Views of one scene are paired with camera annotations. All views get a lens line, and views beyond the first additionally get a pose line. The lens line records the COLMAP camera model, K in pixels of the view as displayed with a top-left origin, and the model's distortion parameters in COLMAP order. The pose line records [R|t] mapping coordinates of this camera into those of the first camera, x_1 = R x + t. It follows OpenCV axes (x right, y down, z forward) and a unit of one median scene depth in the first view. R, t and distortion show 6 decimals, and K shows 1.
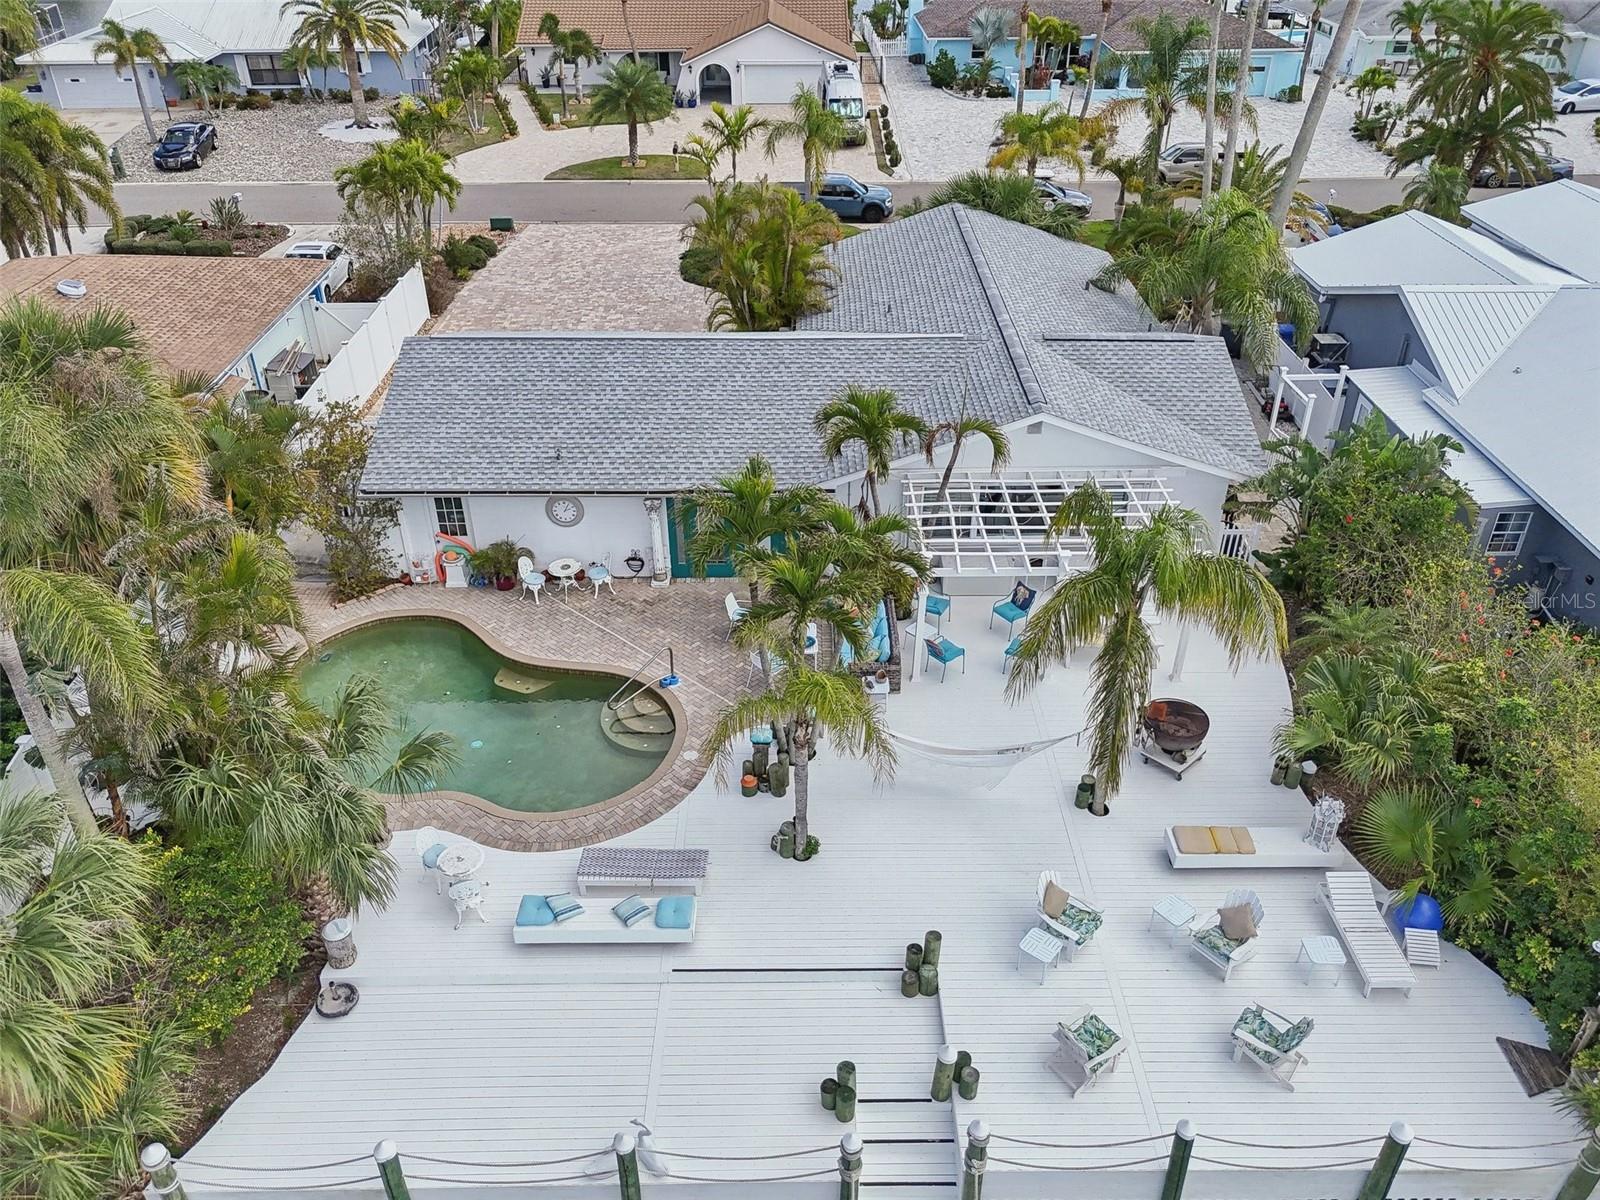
lens RADIAL K [[1208.1, 0, 800.0], [0, 1208.1, 600.0], [0, 0, 1]] dist [0.009378, 0.000312]
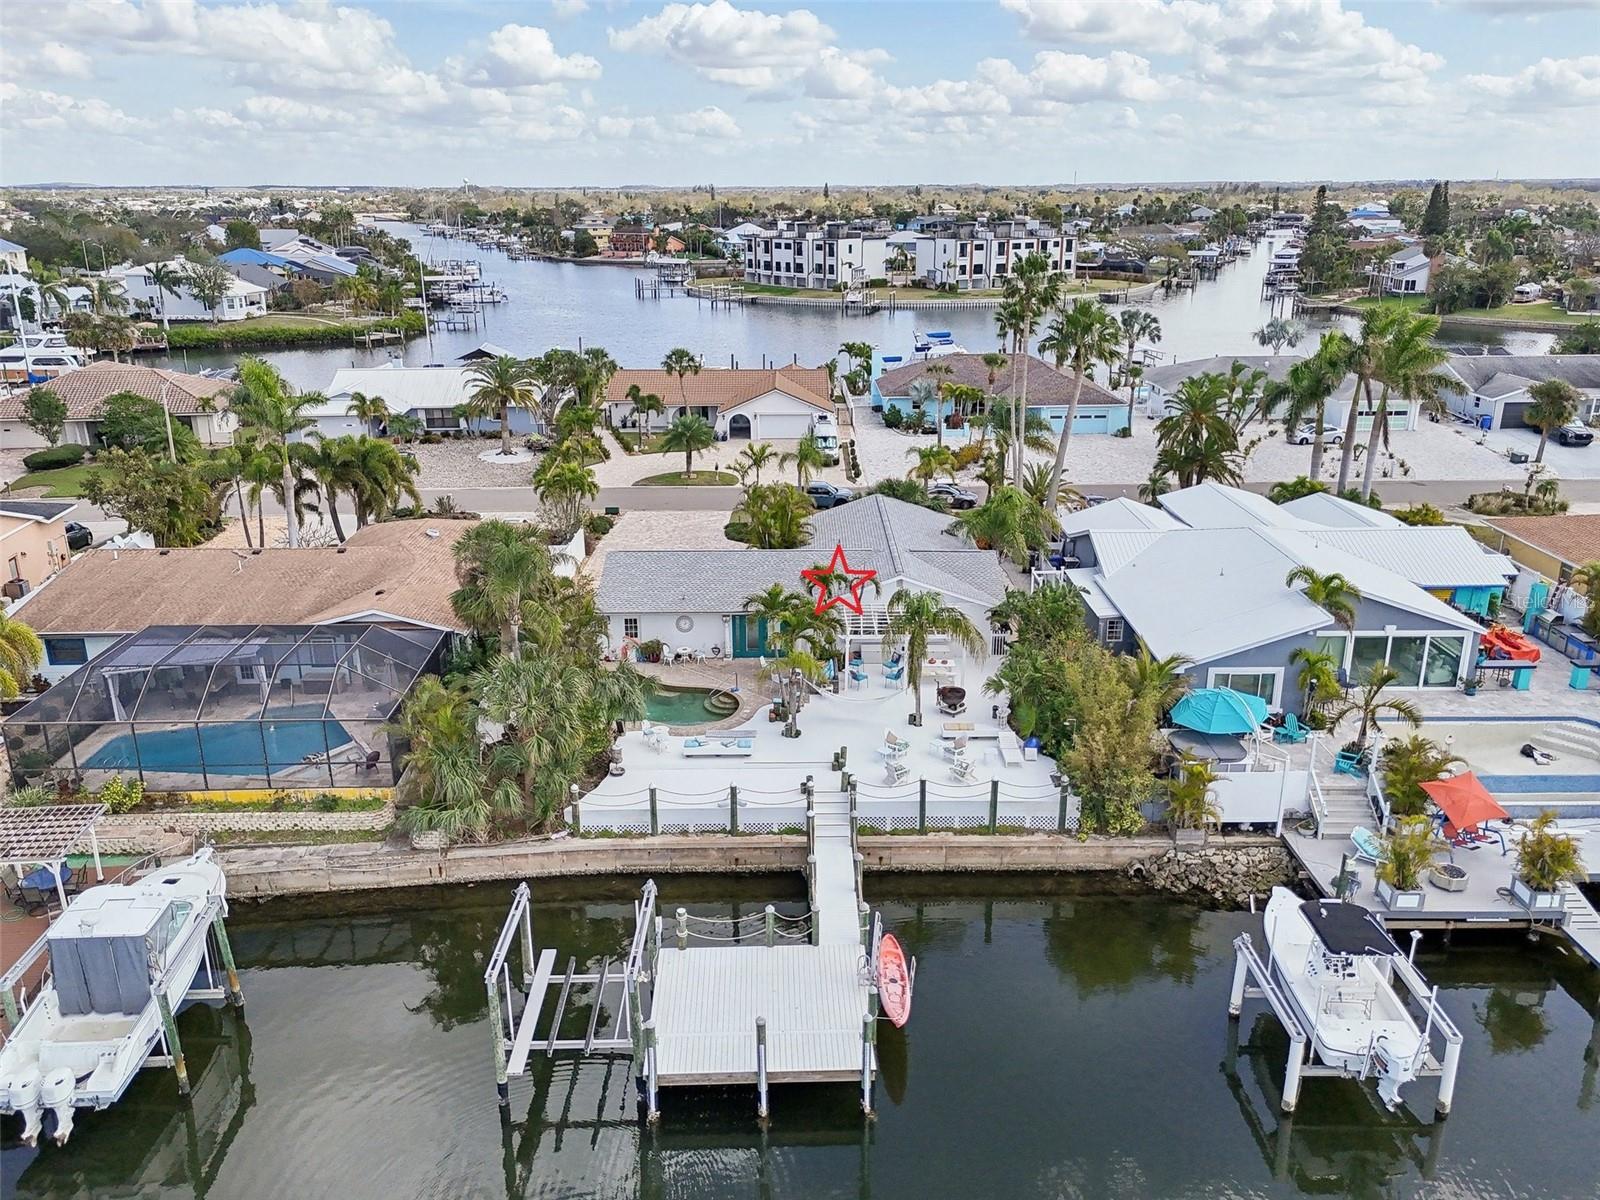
lens RADIAL K [[1208.1, 0, 800.0], [0, 1208.1, 600.0], [0, 0, 1]] dist [0.009378, 0.000312]
pose [[0.999998, -0.002099, -0.000111, 0.006311], [0.002008, 0.969451, -0.245276, 0.236255], [0.000623, 0.245275, 0.969453, -0.629560]]
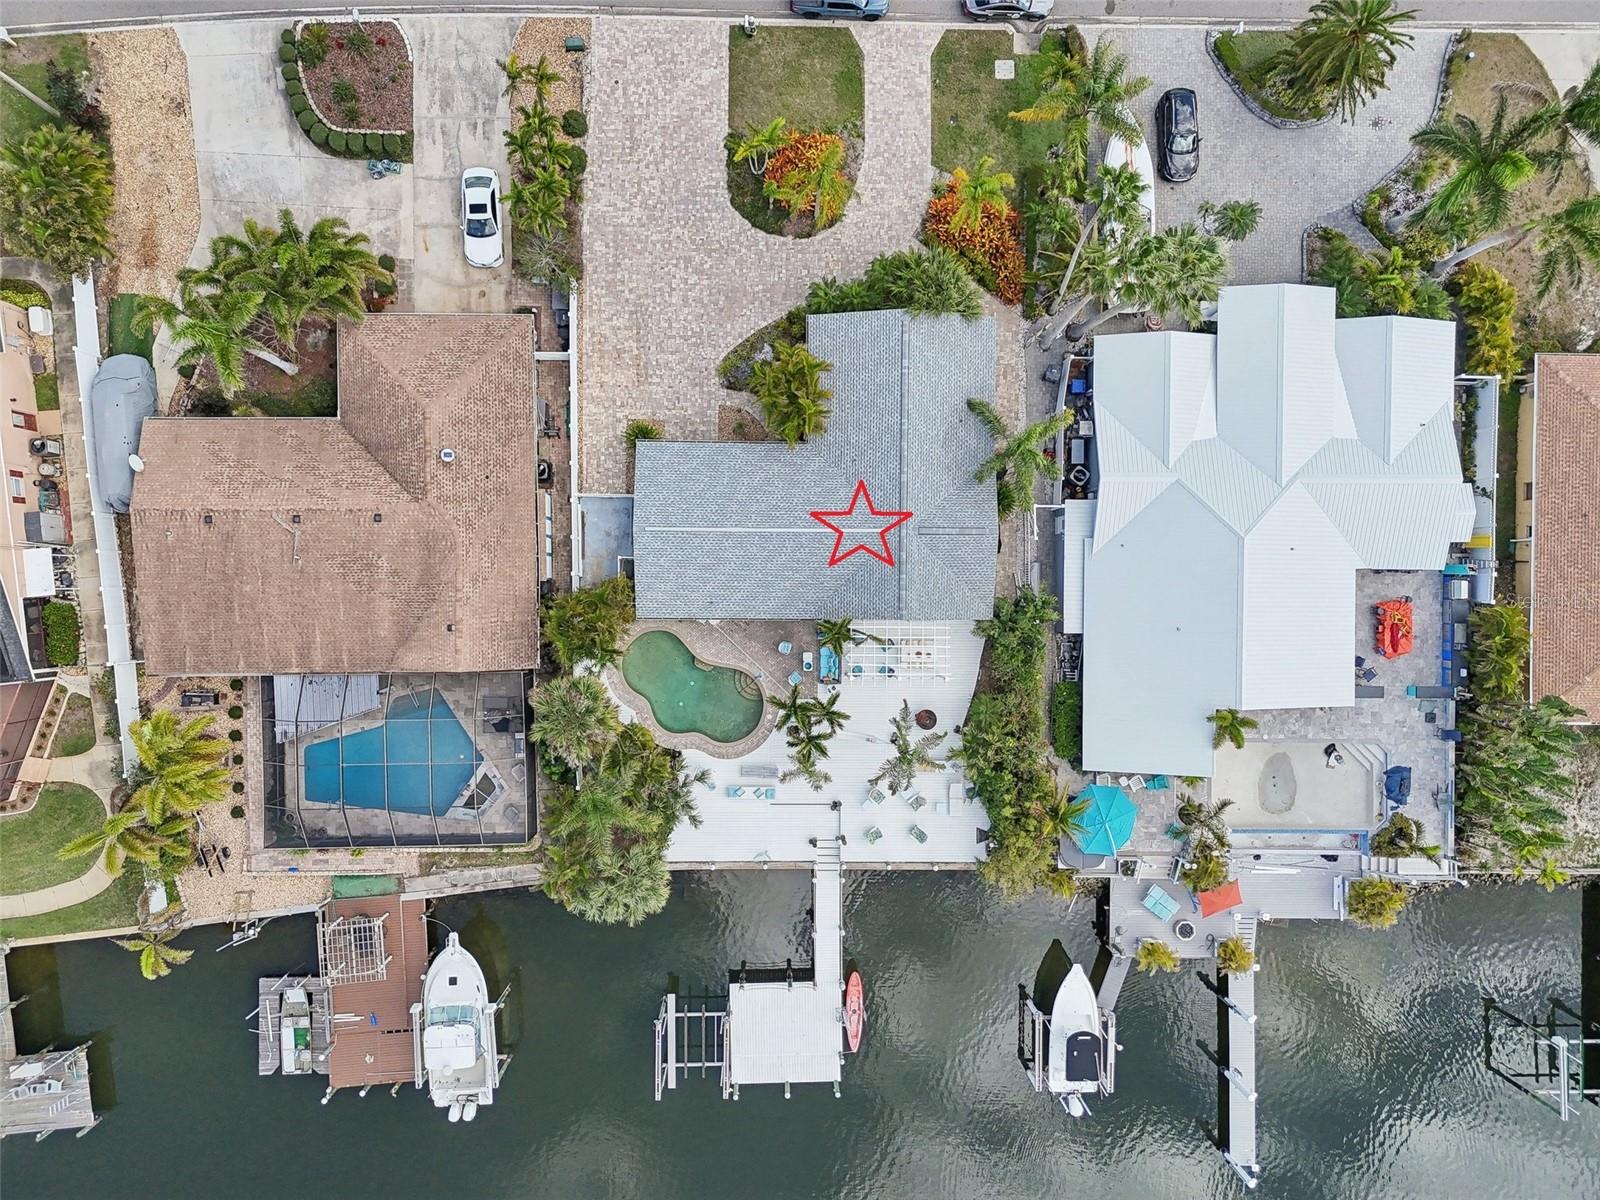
lens RADIAL K [[1208.1, 0, 800.0], [0, 1208.1, 600.0], [0, 0, 1]] dist [0.009378, 0.000312]
pose [[0.999585, 0.011348, 0.026466, -0.046665], [-0.028369, 0.545735, 0.837478, -1.249146], [-0.004940, -0.837881, 0.545830, -0.202412]]
